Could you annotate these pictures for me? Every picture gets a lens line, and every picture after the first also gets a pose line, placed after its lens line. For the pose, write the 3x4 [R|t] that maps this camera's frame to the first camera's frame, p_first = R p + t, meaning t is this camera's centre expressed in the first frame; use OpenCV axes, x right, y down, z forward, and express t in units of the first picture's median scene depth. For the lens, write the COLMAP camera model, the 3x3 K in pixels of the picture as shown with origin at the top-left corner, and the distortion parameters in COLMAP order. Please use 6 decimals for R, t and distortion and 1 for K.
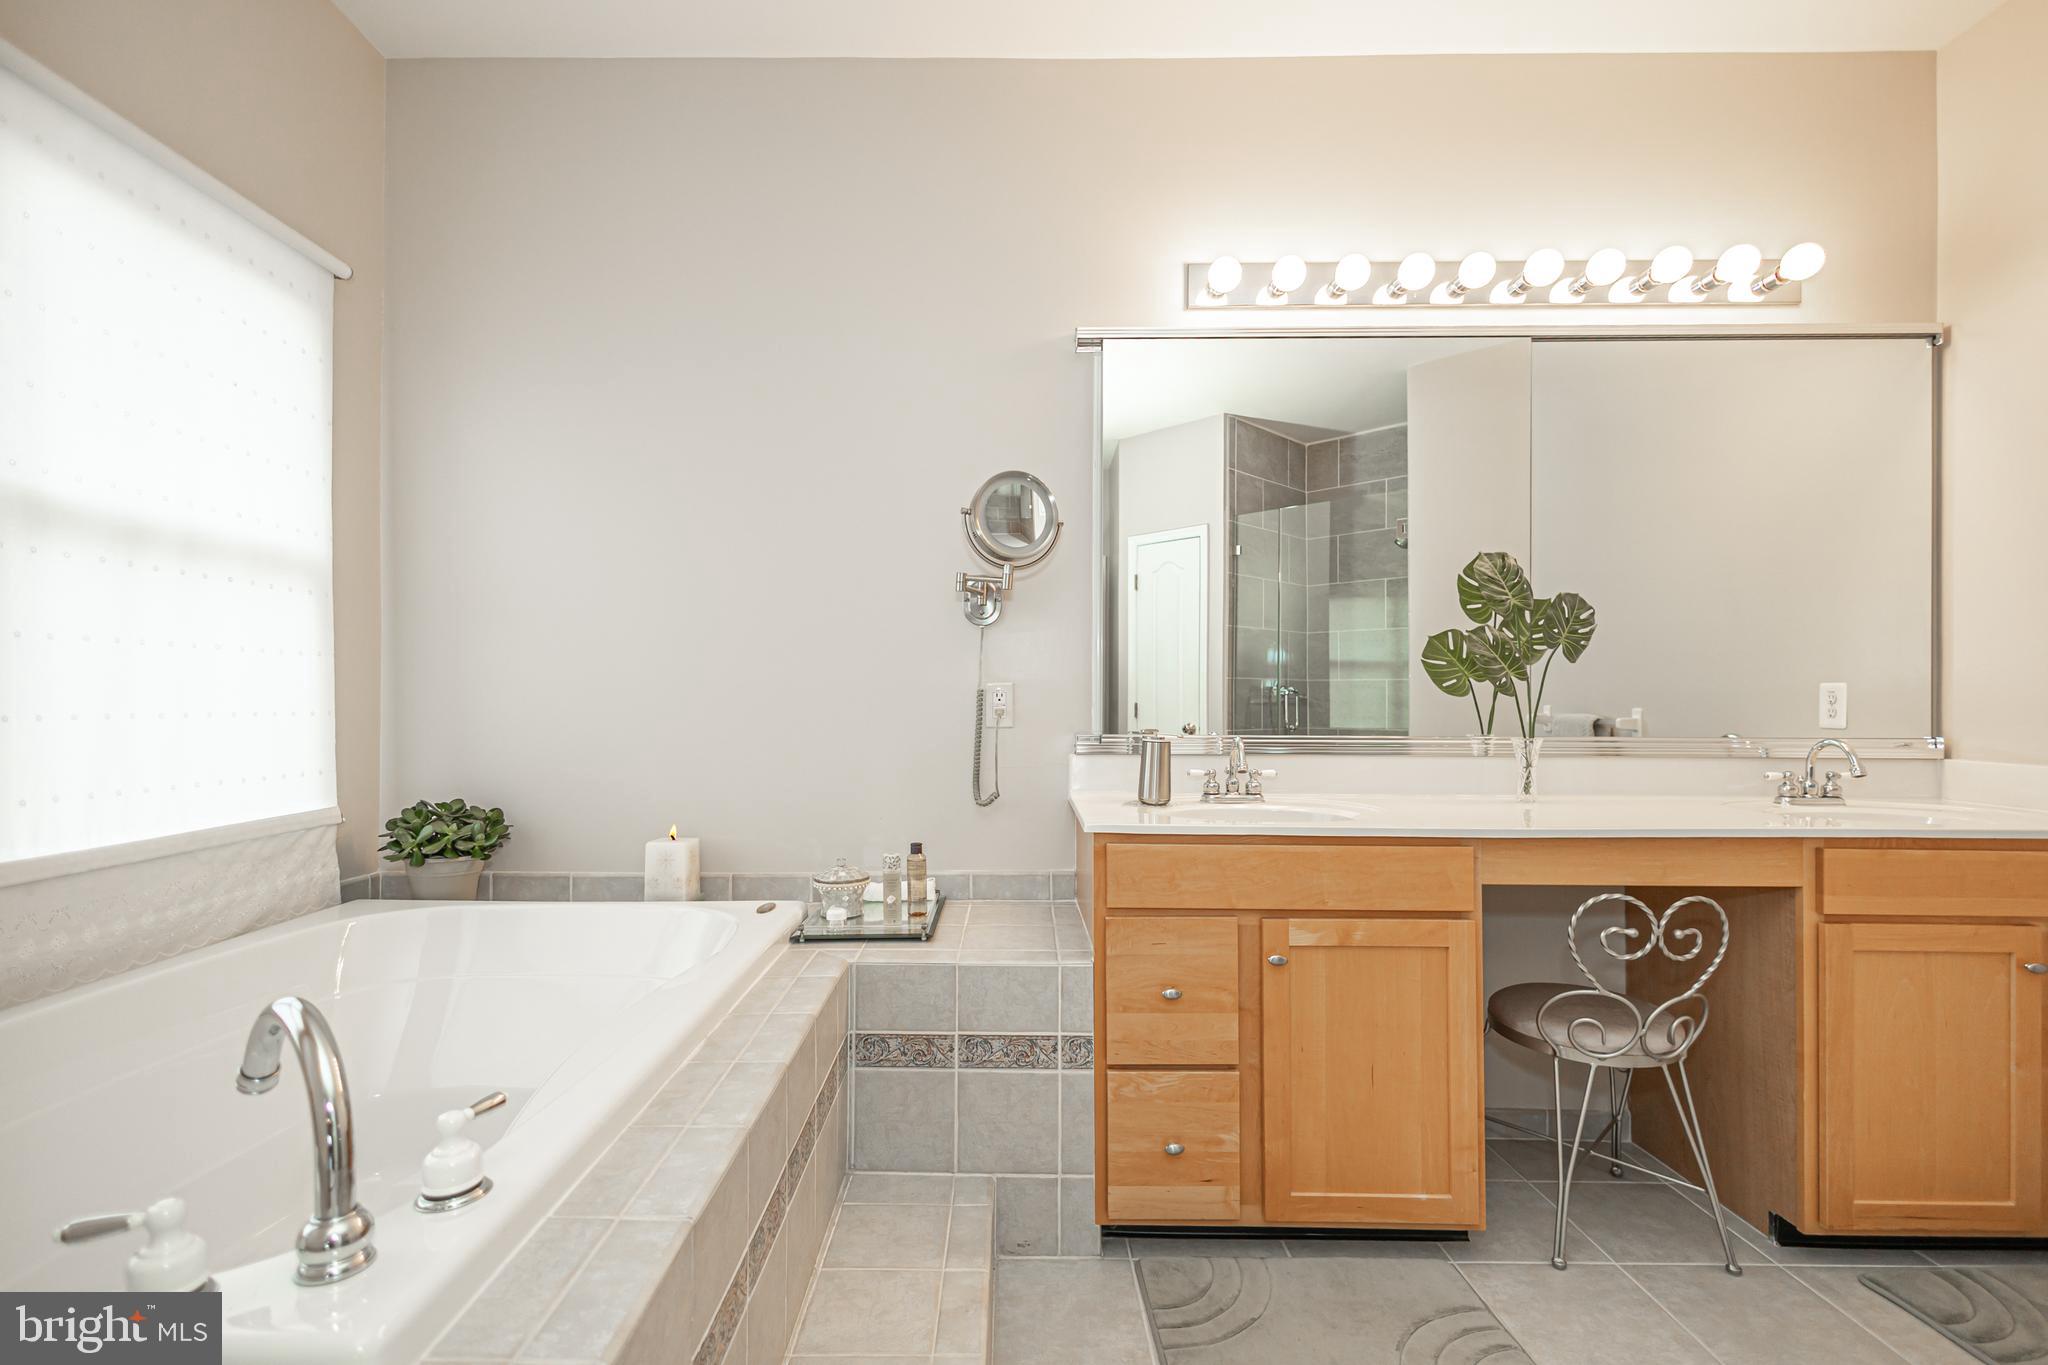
lens RADIAL K [[935.1, 0, 1025.3], [0, 935.1, 685.6], [0, 0, 1]] dist [0.002764, -0.000873]
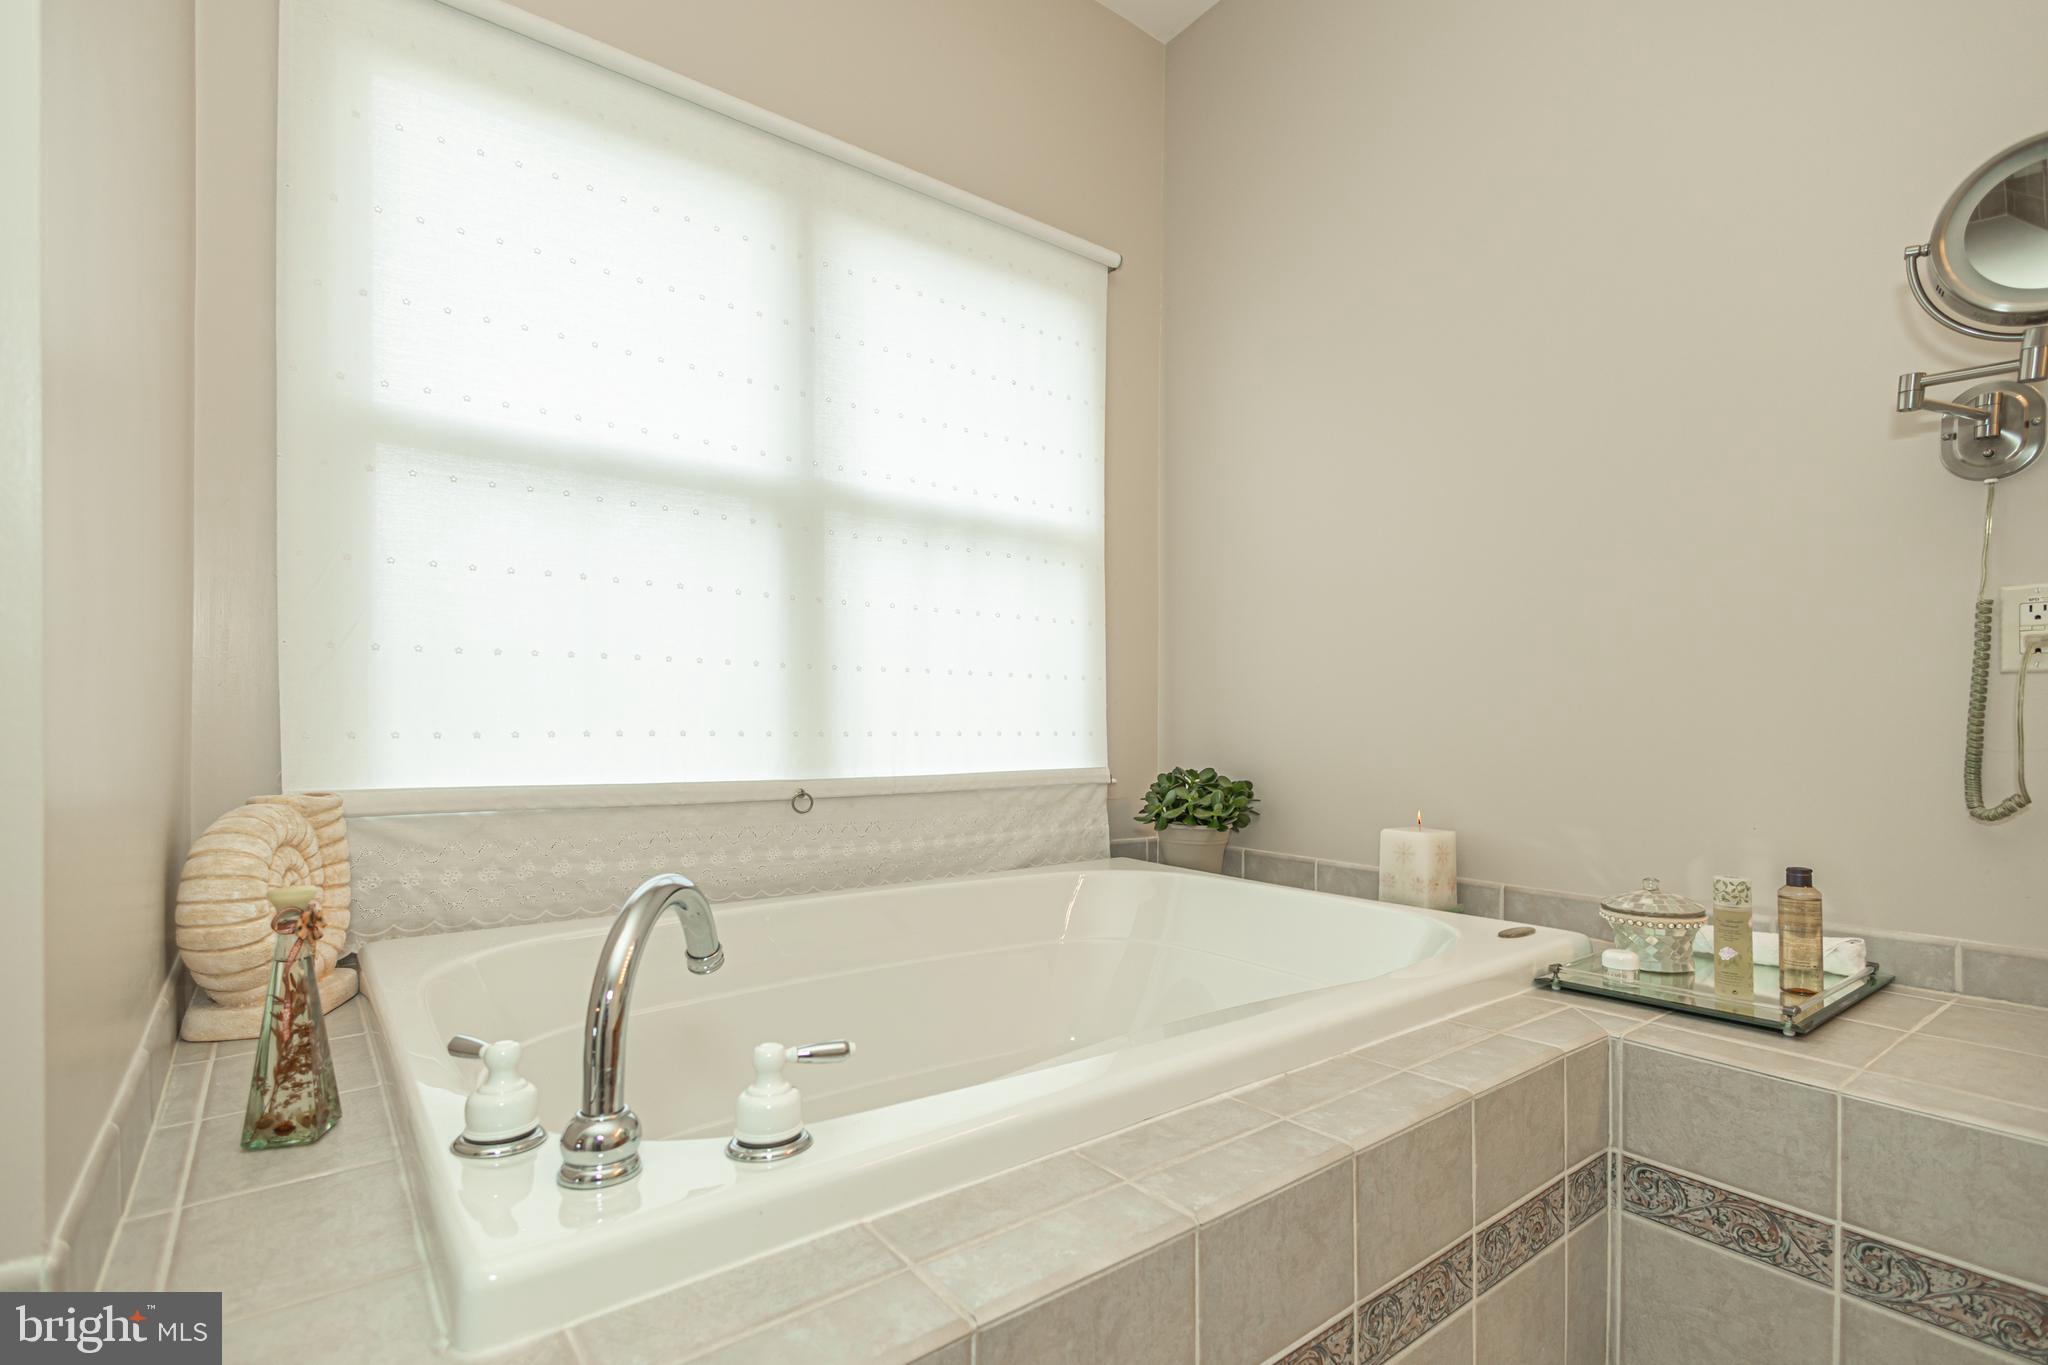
lens RADIAL K [[955.6, 0, 1019.6], [0, 955.6, 729.7], [0, 0, 1]] dist [0.001242, -0.001717]
pose [[0.587686, -0.000471, -0.809089, 0.080729], [0.016953, 0.999787, 0.011732, 0.073140], [0.808911, -0.020612, 0.587569, 0.289618]]
